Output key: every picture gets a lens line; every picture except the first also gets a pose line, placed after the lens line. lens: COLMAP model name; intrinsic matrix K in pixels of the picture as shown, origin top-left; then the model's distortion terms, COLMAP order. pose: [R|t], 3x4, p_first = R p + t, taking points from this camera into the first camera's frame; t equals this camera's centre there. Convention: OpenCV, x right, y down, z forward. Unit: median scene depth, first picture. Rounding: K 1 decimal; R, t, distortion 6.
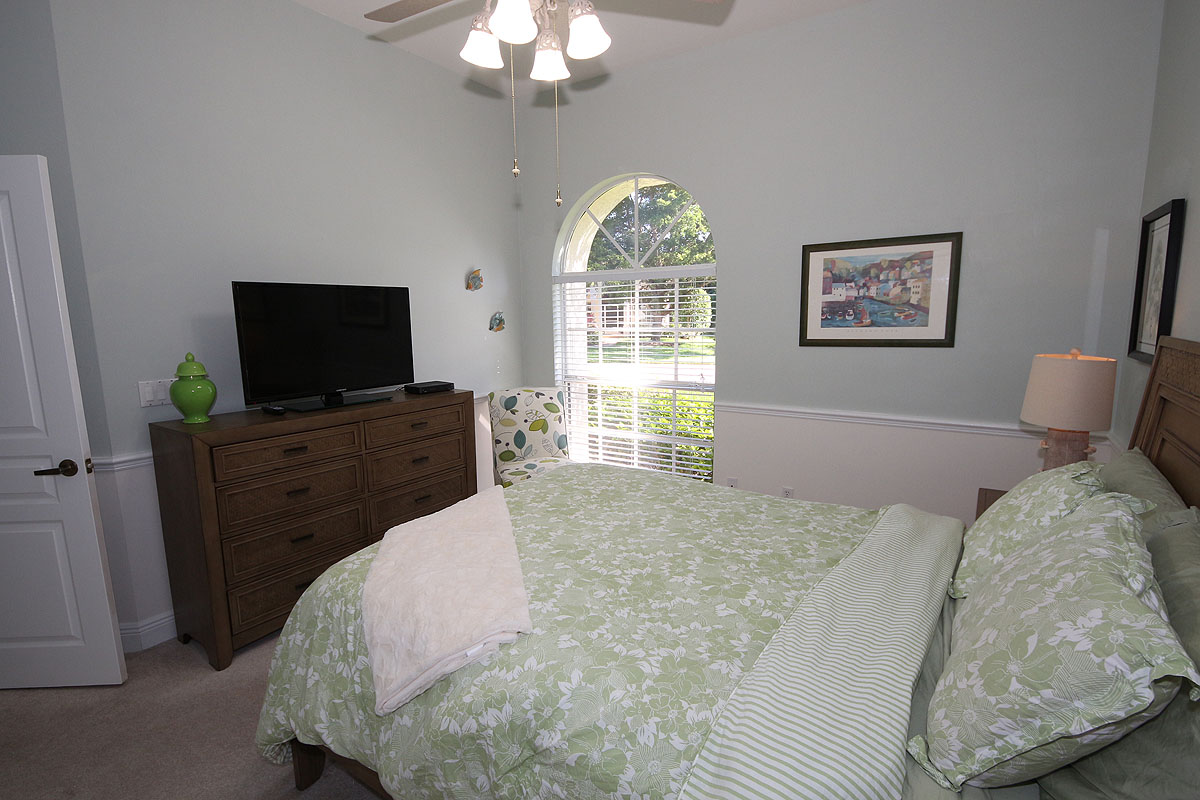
lens RADIAL K [[568.0, 0, 599.5], [0, 568.0, 400.7], [0, 0, 1]] dist [-0.003955, -0.000345]
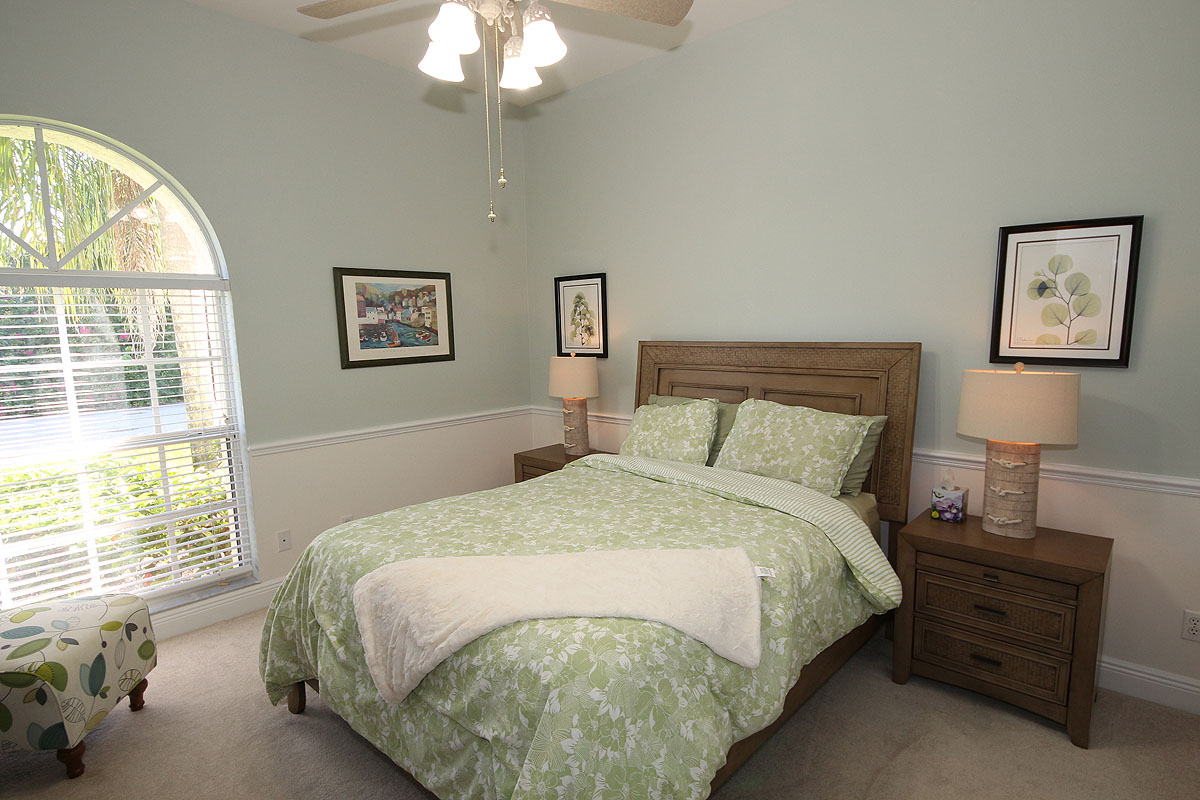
lens RADIAL K [[608.4, 0, 598.7], [0, 608.4, 400.1], [0, 0, 1]] dist [0.018779, -0.000180]
pose [[0.160938, -0.109676, 0.980852, -0.670085], [0.168204, 0.982316, 0.082241, -0.060731], [-0.972526, 0.151747, 0.176540, 0.423833]]
